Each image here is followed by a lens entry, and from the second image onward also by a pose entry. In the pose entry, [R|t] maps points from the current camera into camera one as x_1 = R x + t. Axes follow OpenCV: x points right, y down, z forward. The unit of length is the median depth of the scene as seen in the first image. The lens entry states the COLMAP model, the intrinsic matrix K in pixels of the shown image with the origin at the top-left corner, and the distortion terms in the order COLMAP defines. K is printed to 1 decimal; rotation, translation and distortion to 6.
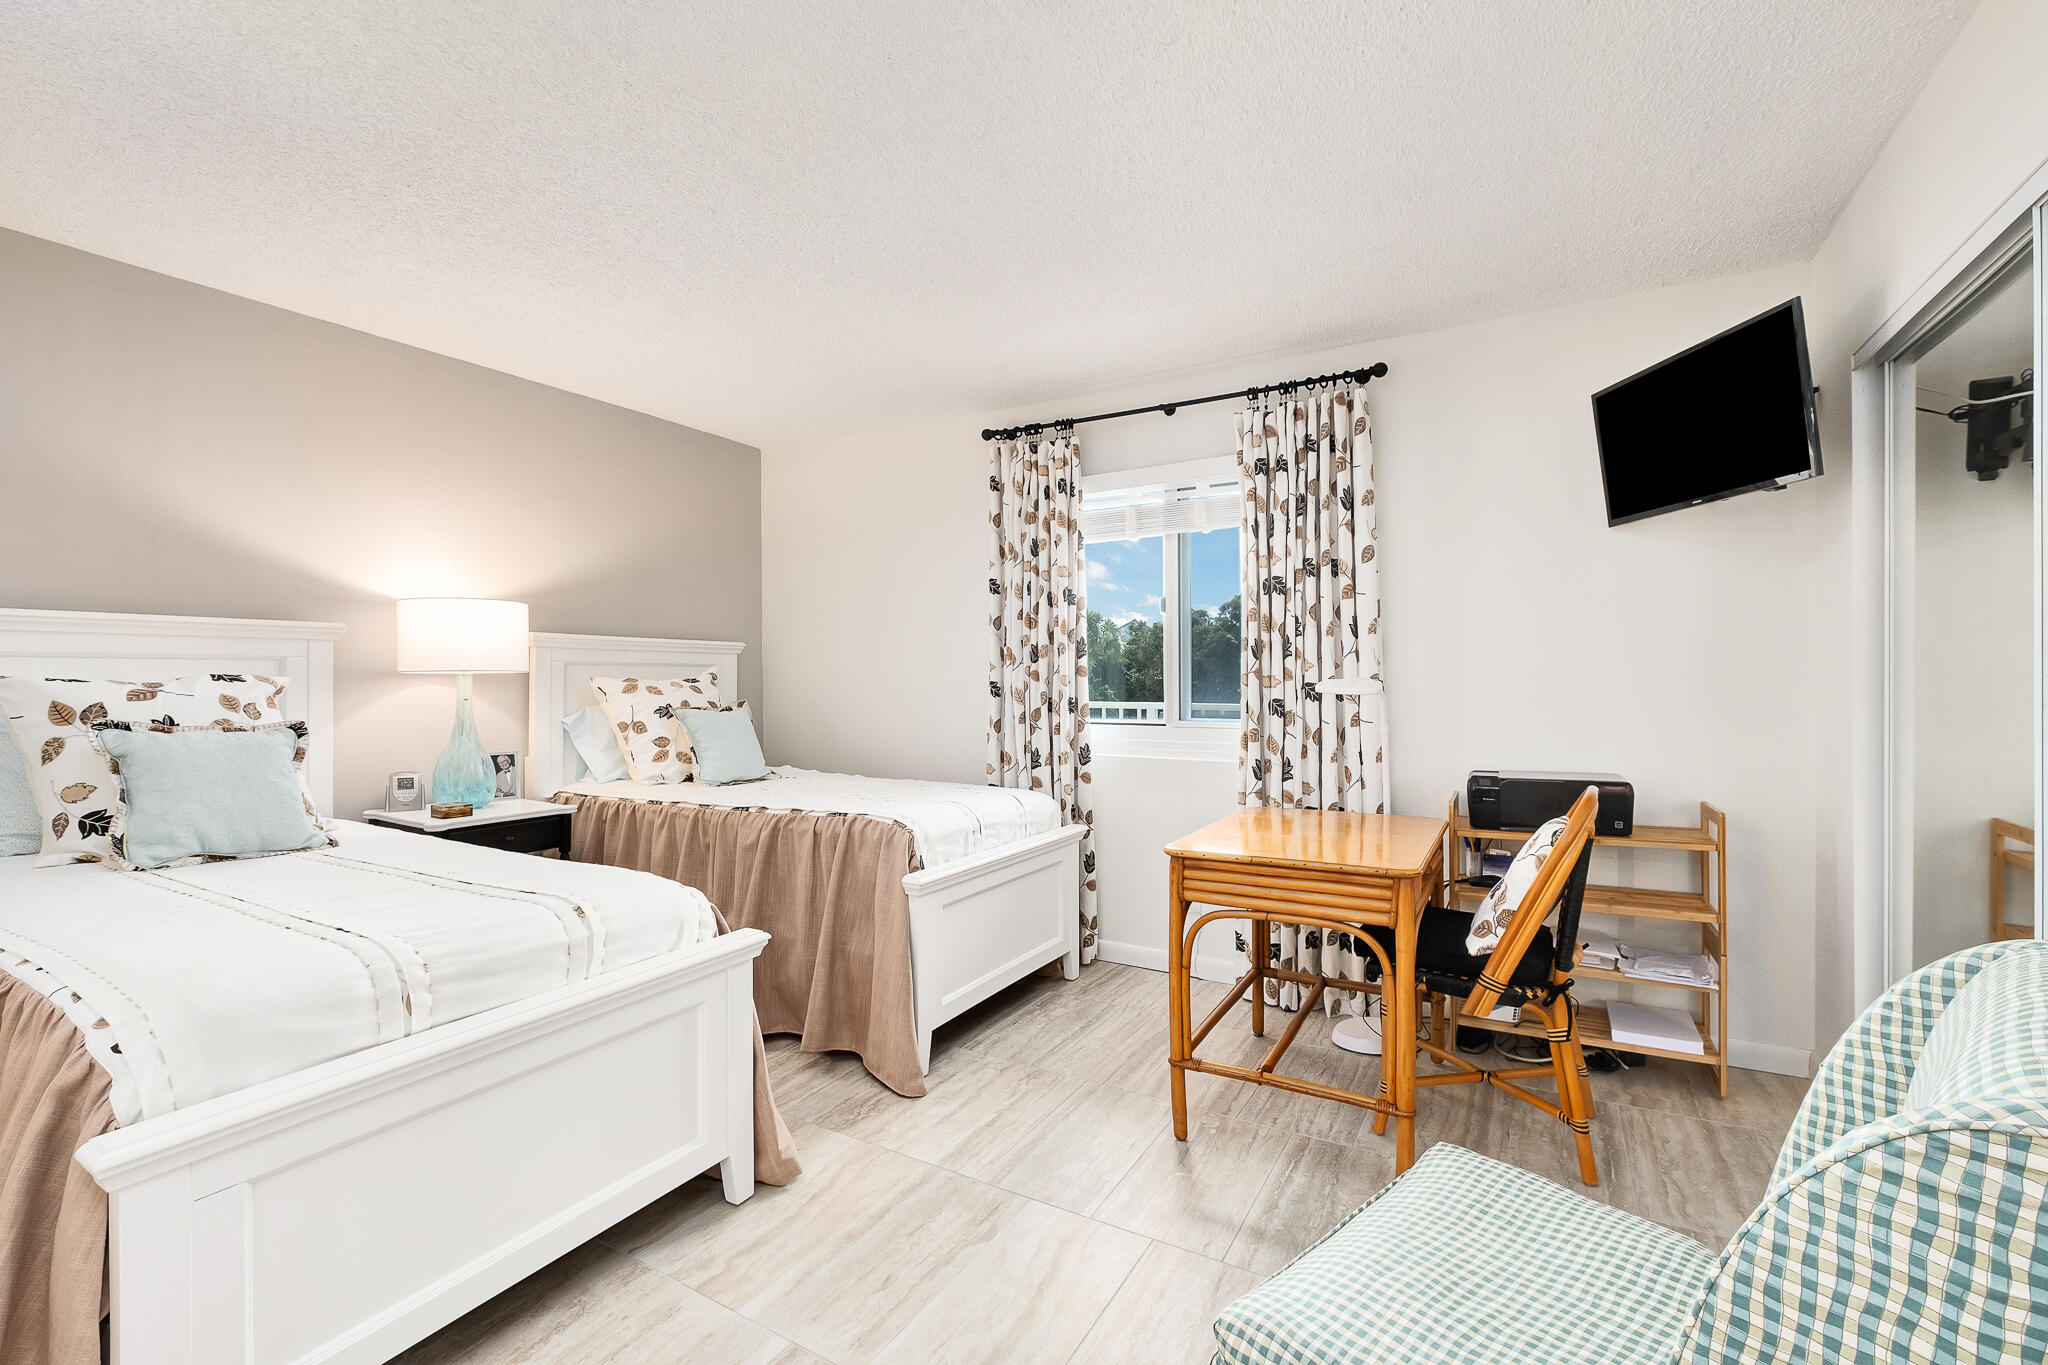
lens RADIAL K [[887.4, 0, 1020.2], [0, 887.4, 682.1], [0, 0, 1]] dist [-0.001534, 0.000468]
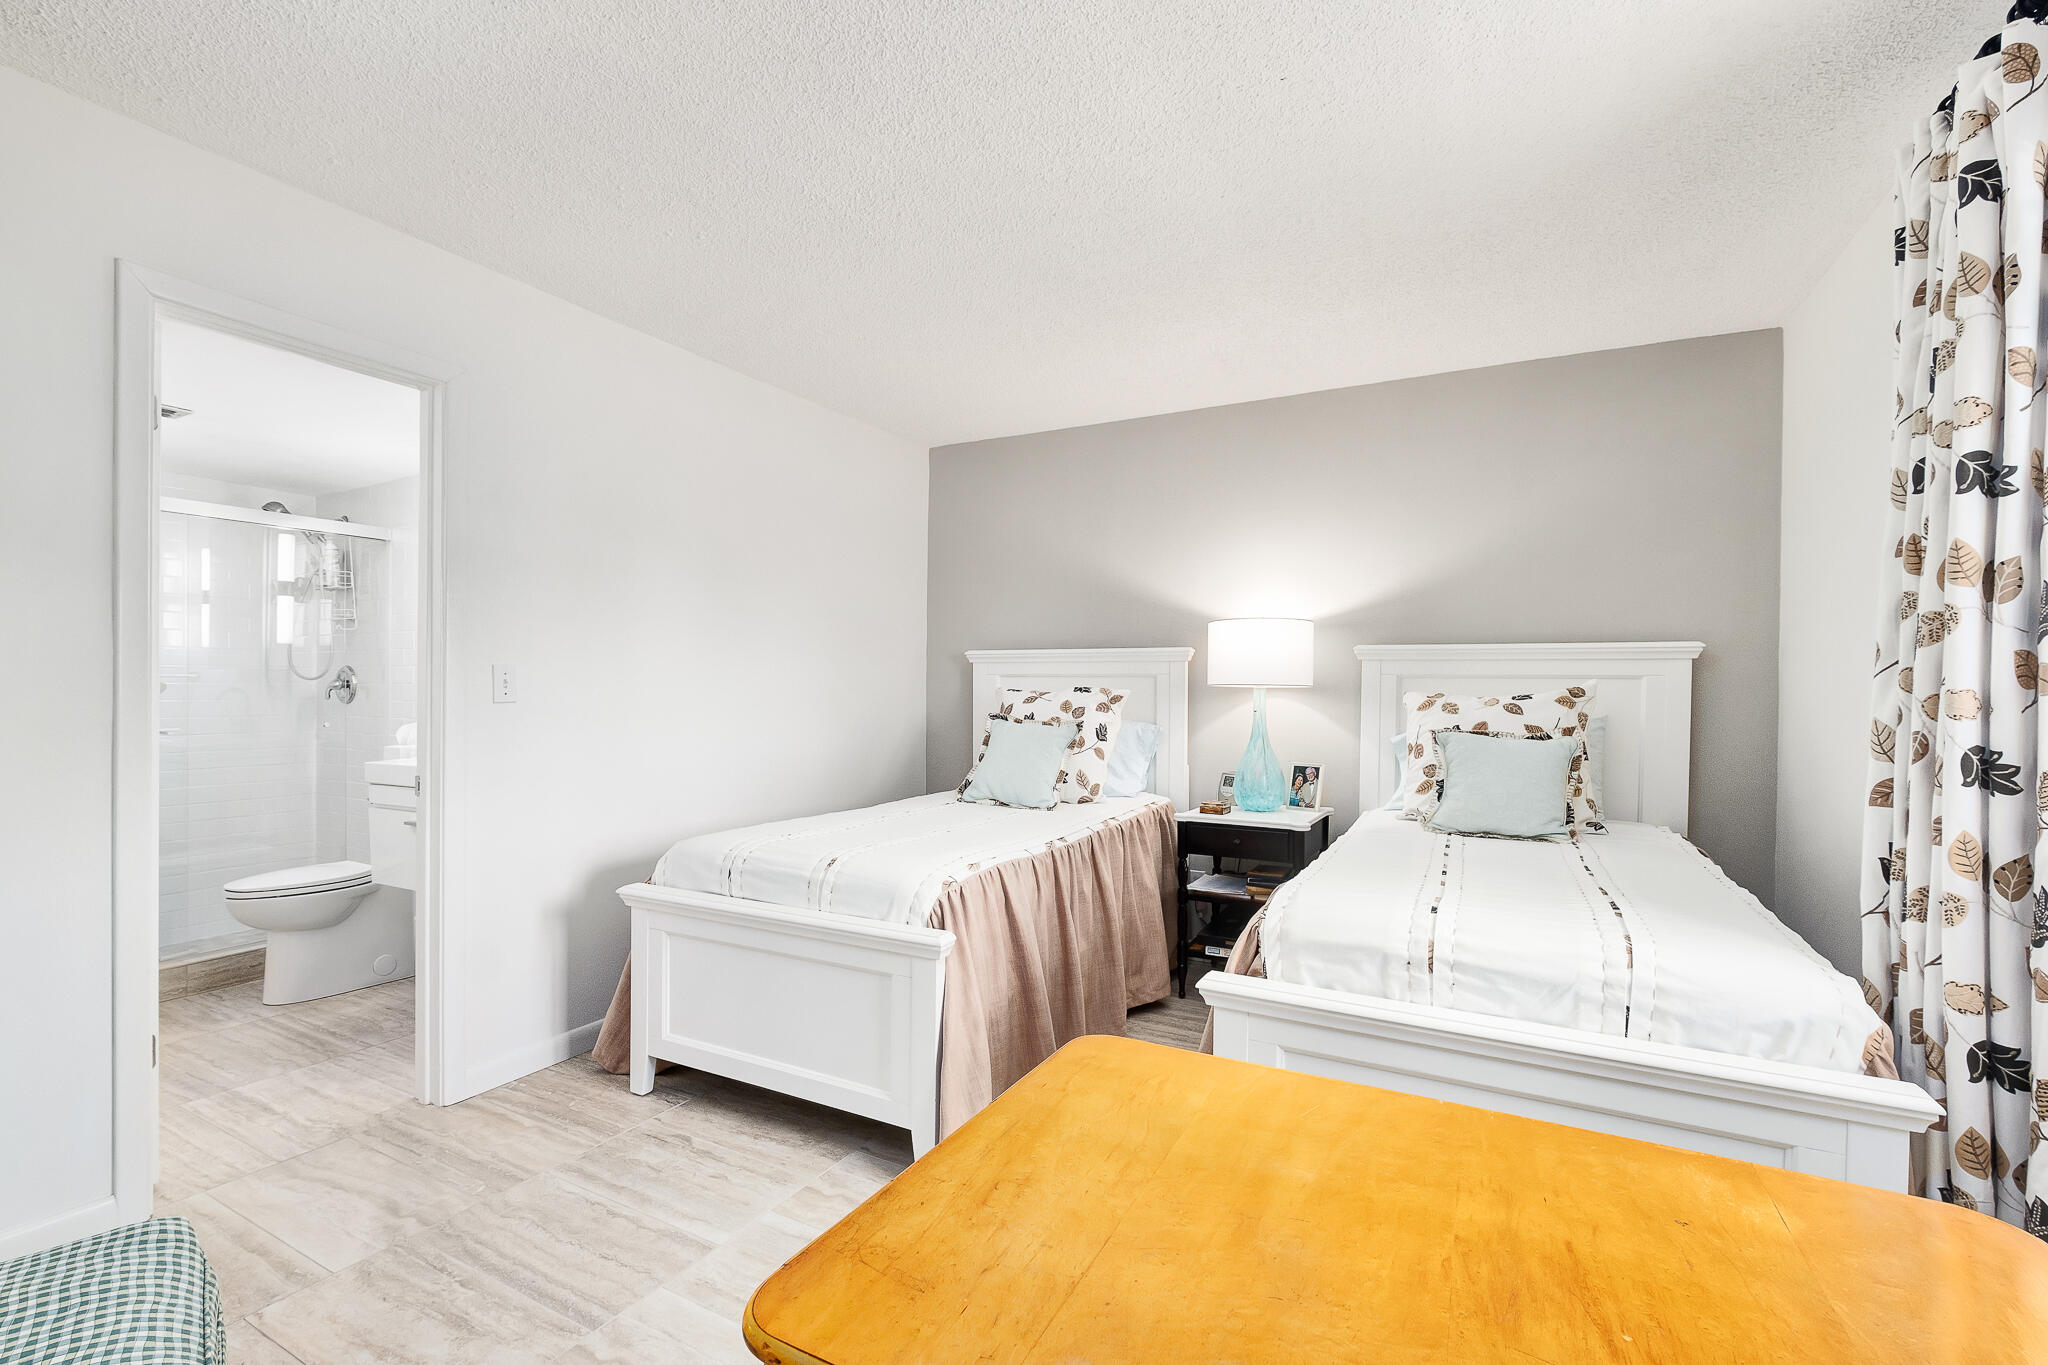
lens RADIAL K [[887.4, 0, 1020.2], [0, 887.4, 682.1], [0, 0, 1]] dist [-0.001534, 0.000468]
pose [[0.022753, -0.011010, -0.999680, 0.510947], [-0.009080, 0.999896, -0.011219, -0.002428], [0.999700, 0.009332, 0.022650, 0.734520]]
